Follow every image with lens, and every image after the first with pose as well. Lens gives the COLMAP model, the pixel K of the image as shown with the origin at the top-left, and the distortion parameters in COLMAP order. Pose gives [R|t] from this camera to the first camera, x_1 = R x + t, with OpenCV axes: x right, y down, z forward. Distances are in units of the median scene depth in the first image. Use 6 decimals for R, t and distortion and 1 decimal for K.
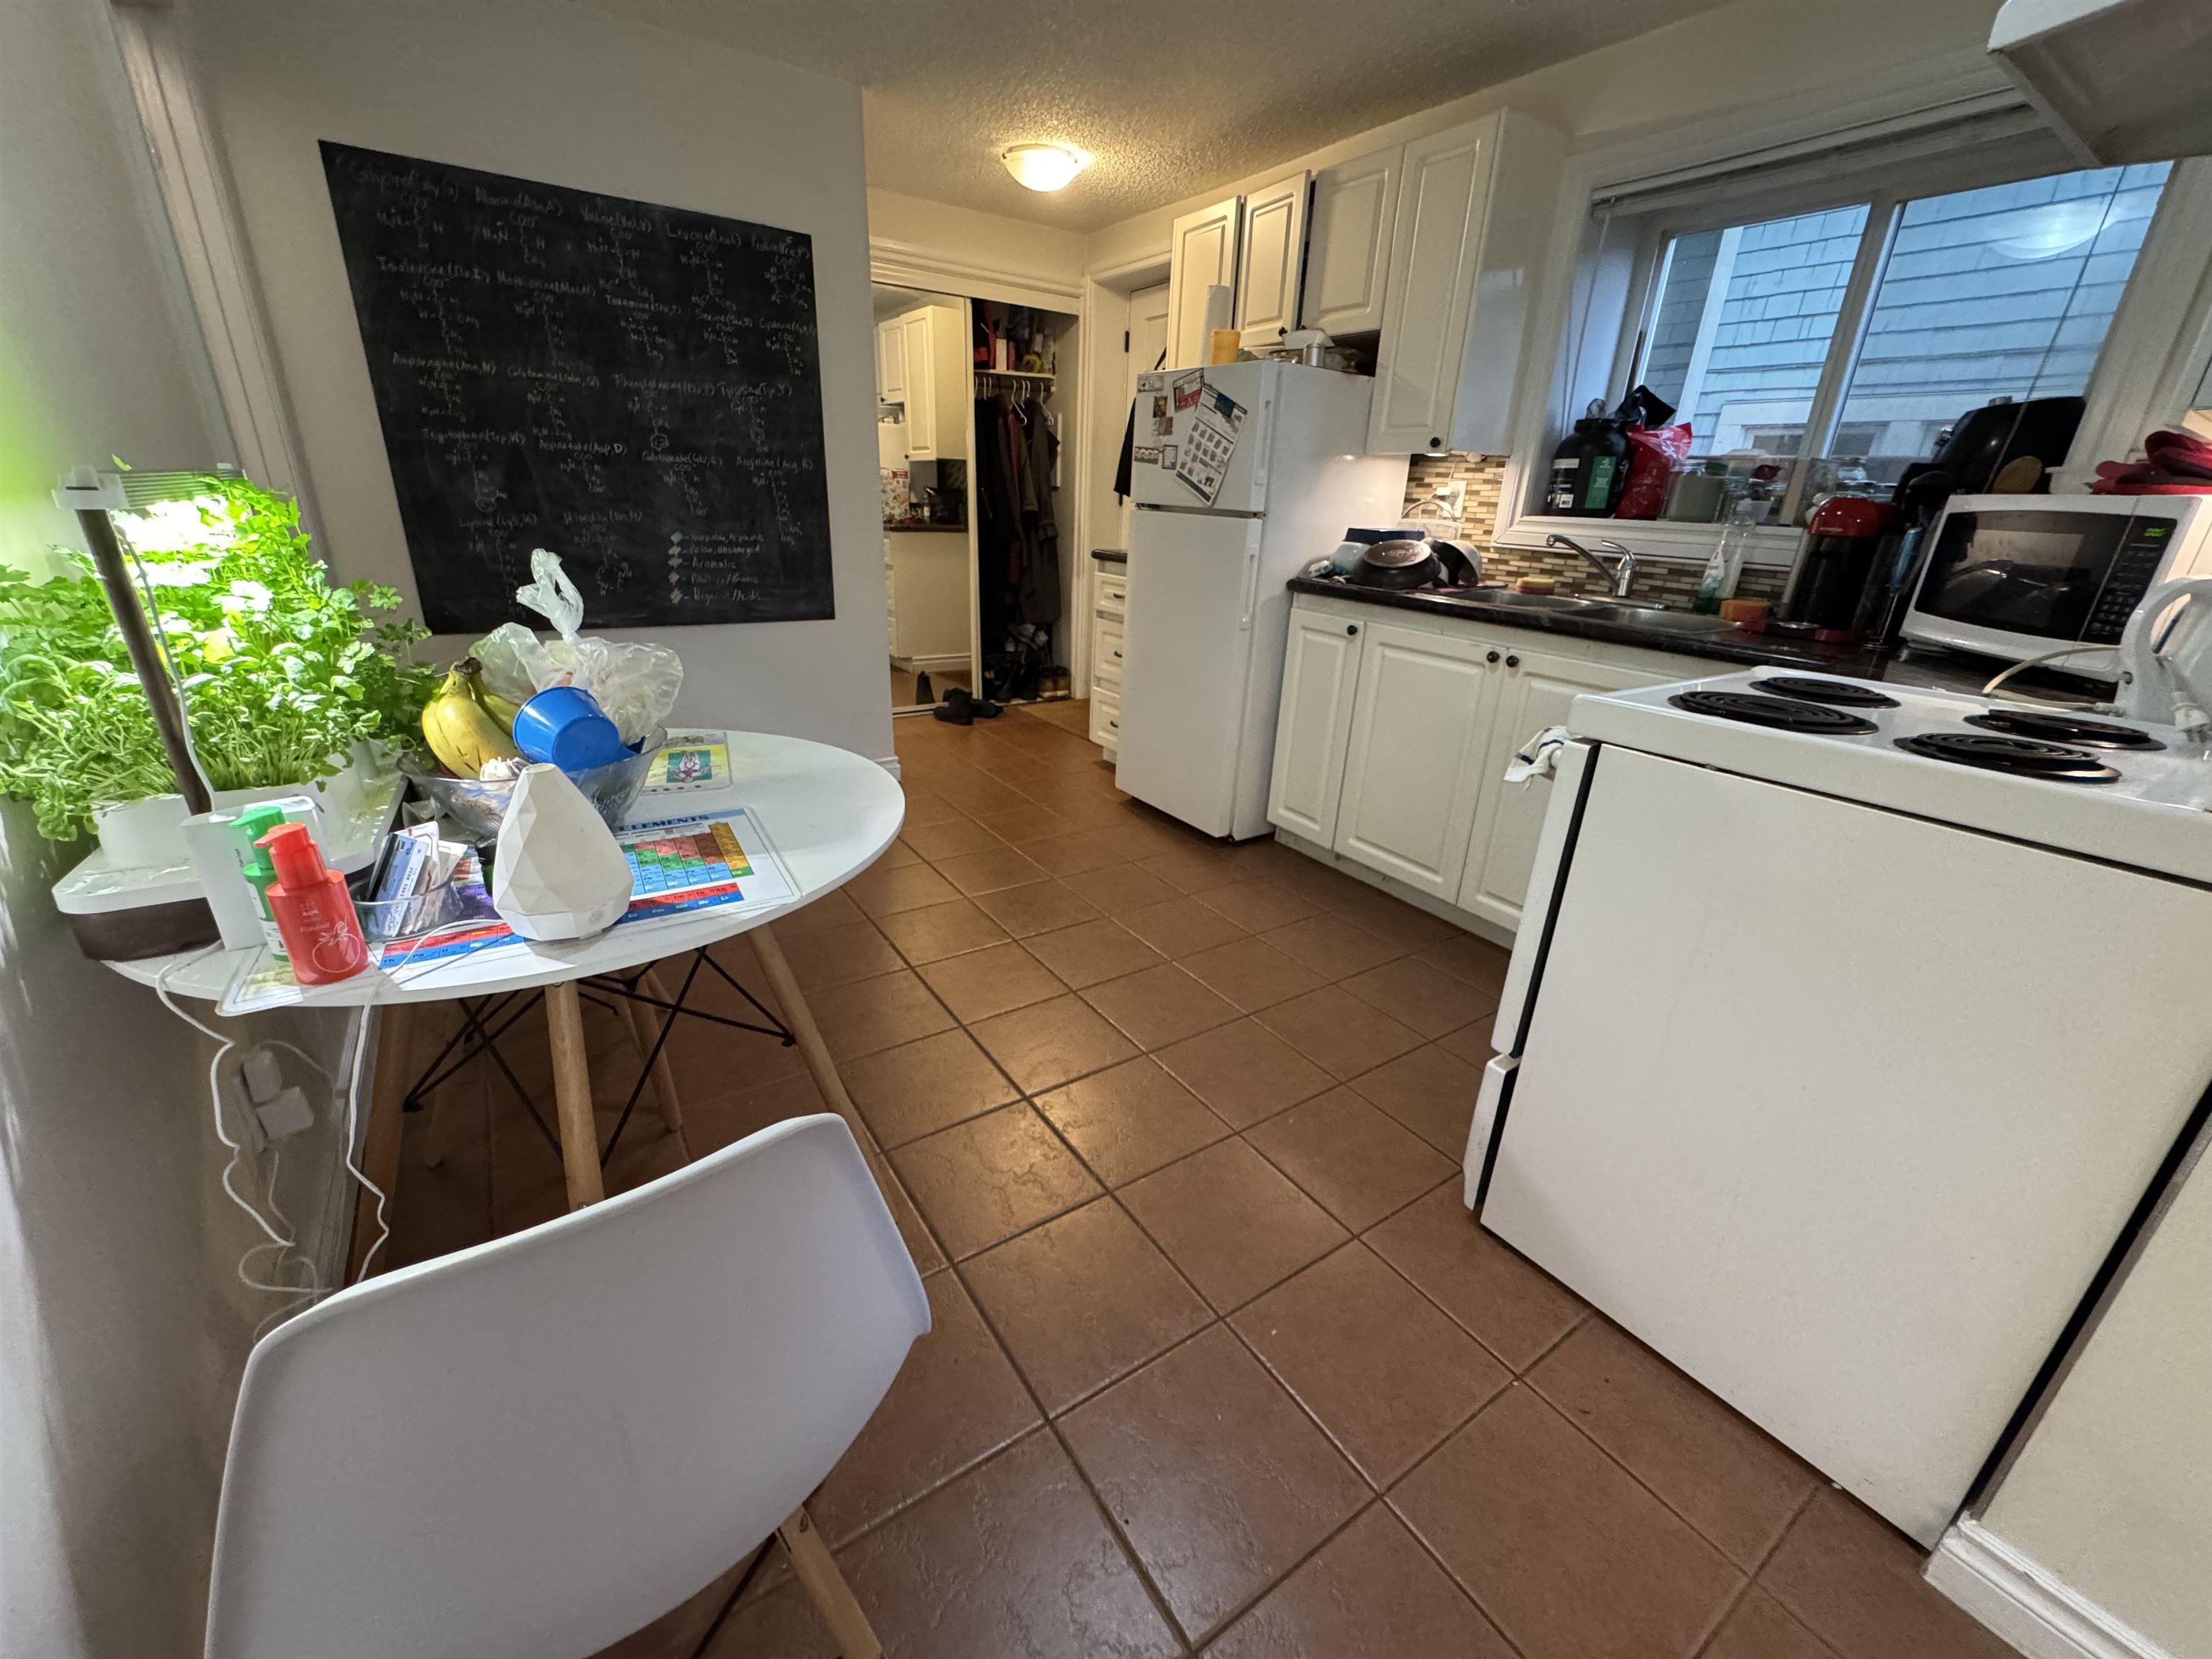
lens RADIAL K [[874.7, 0, 1110.5], [0, 874.7, 827.0], [0, 0, 1]] dist [-0.006783, 0.000562]
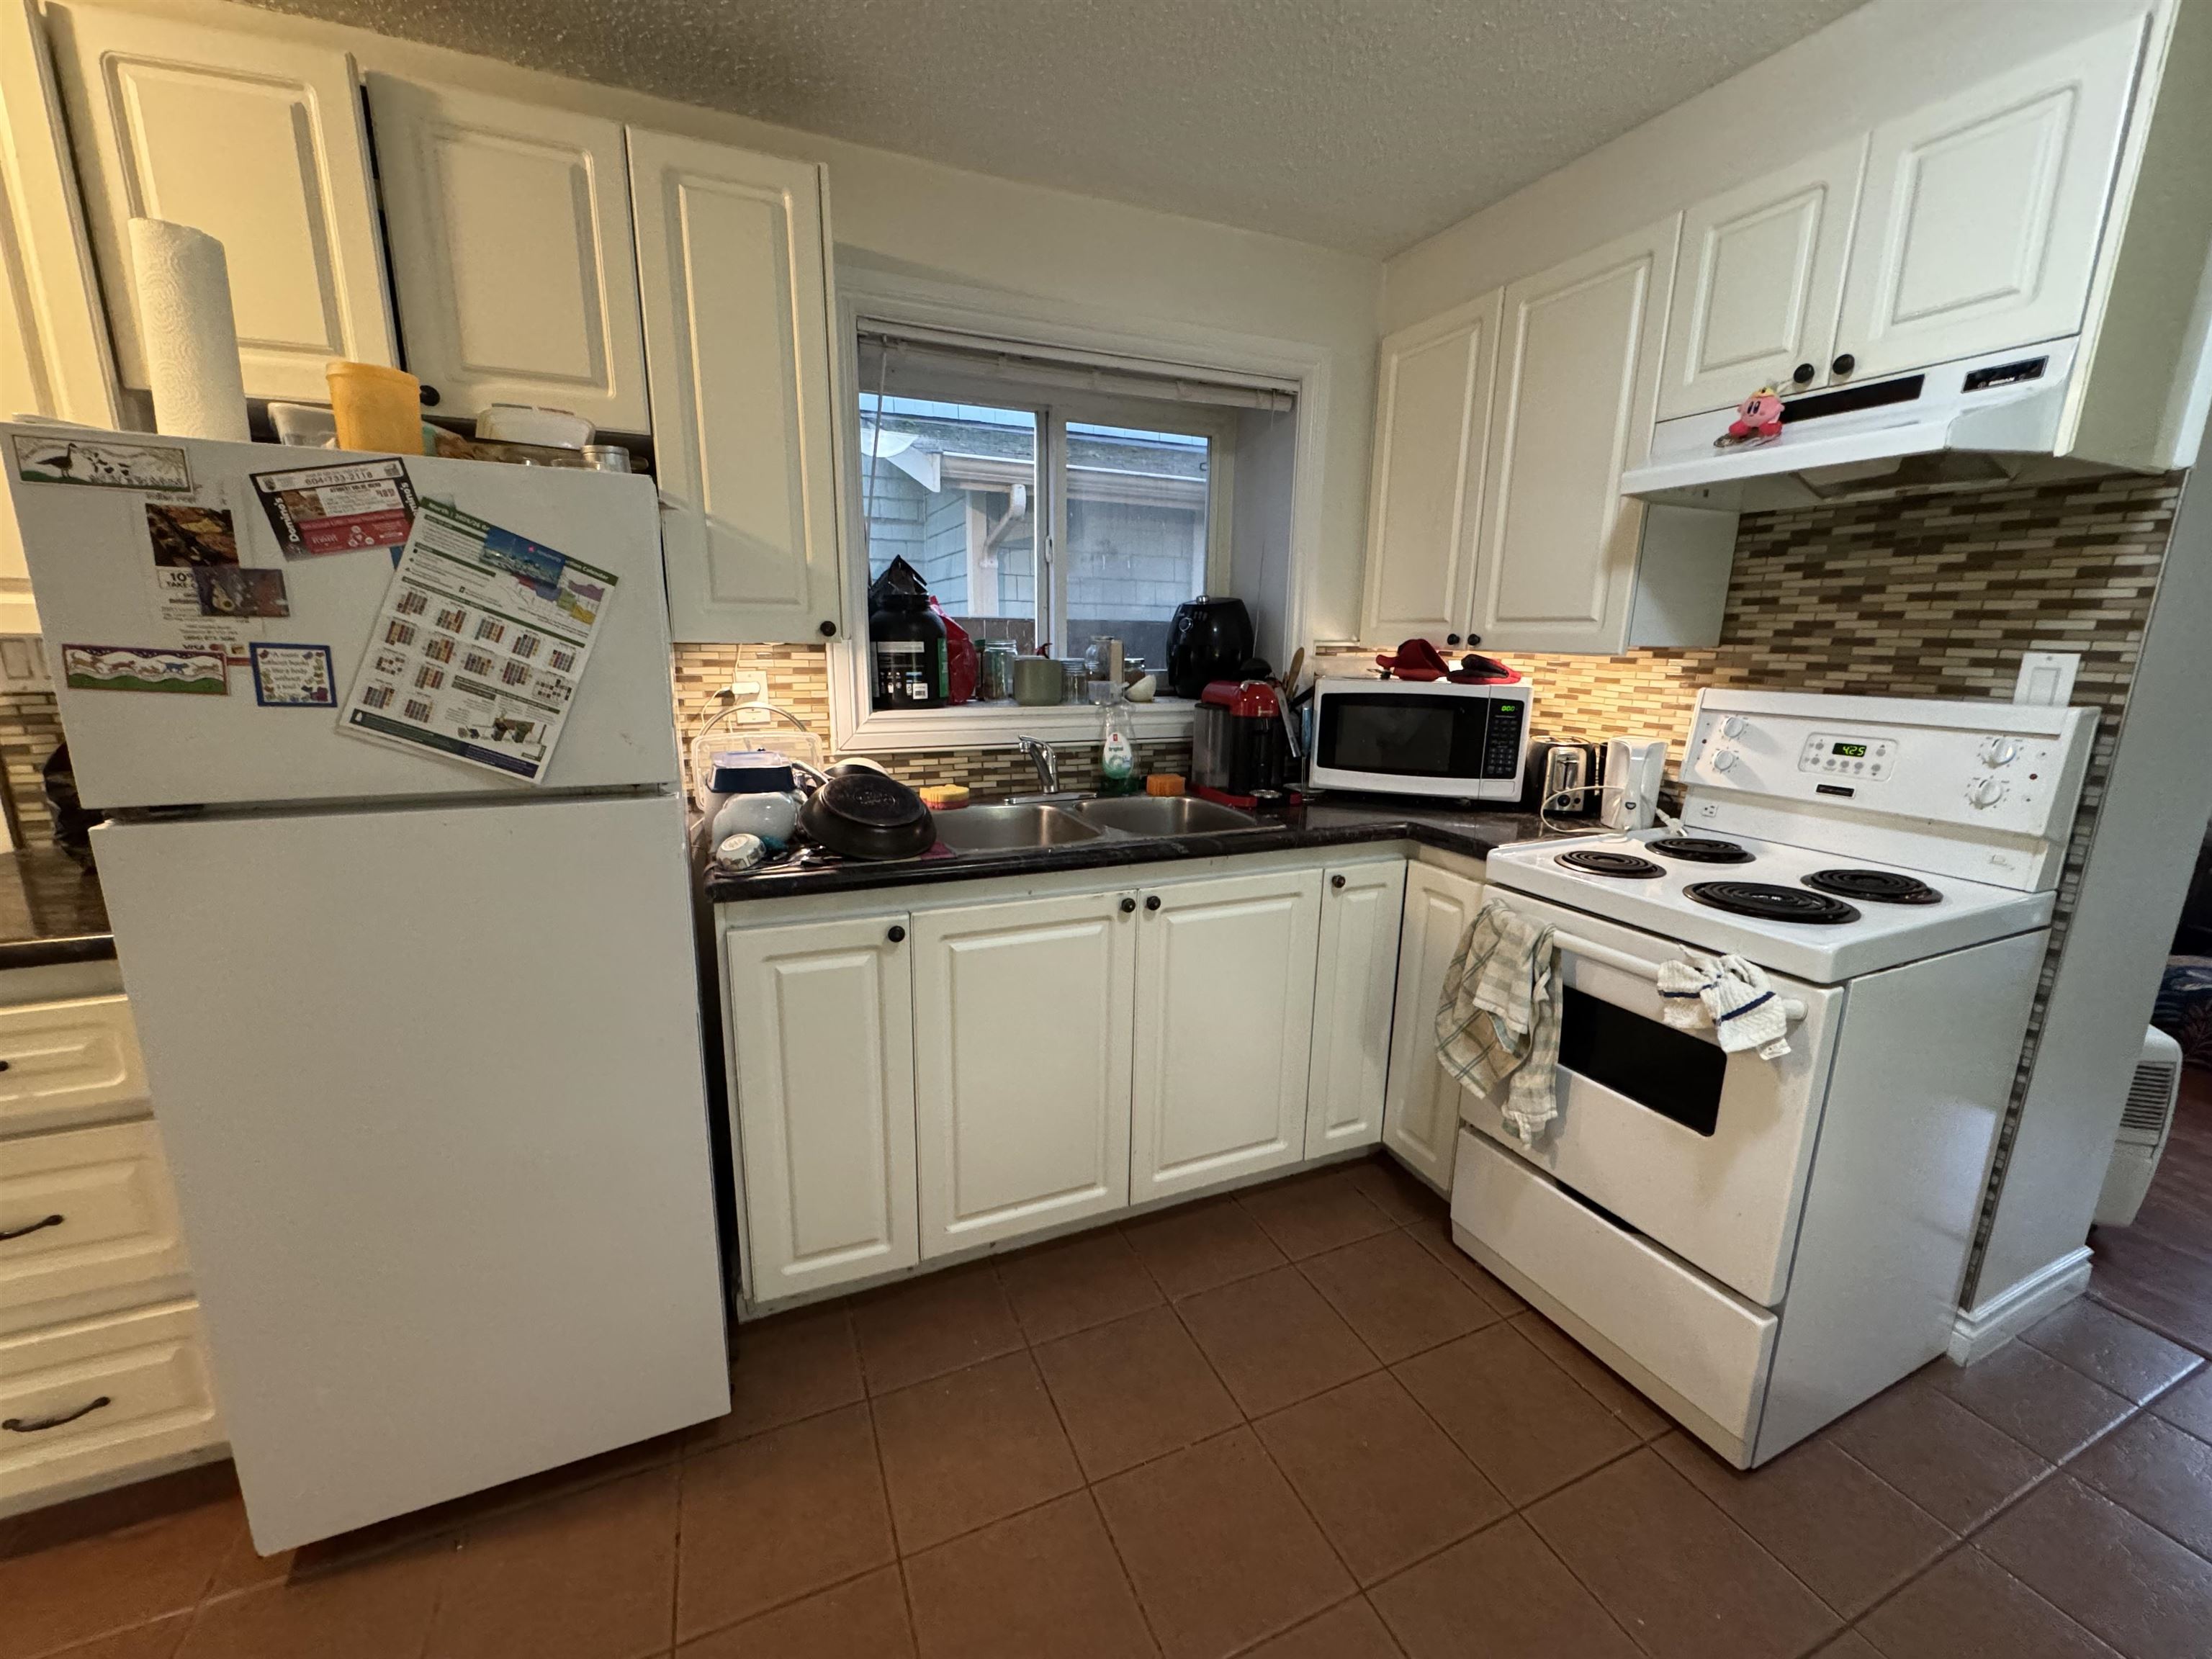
lens RADIAL K [[874.7, 0, 1095.8], [0, 874.7, 829.3], [0, 0, 1]] dist [-0.006783, 0.000562]
pose [[0.187140, -0.251815, 0.949509, -0.144030], [0.348154, 0.920845, 0.175595, -0.199382], [-0.918568, 0.297715, 0.259997, 0.396334]]
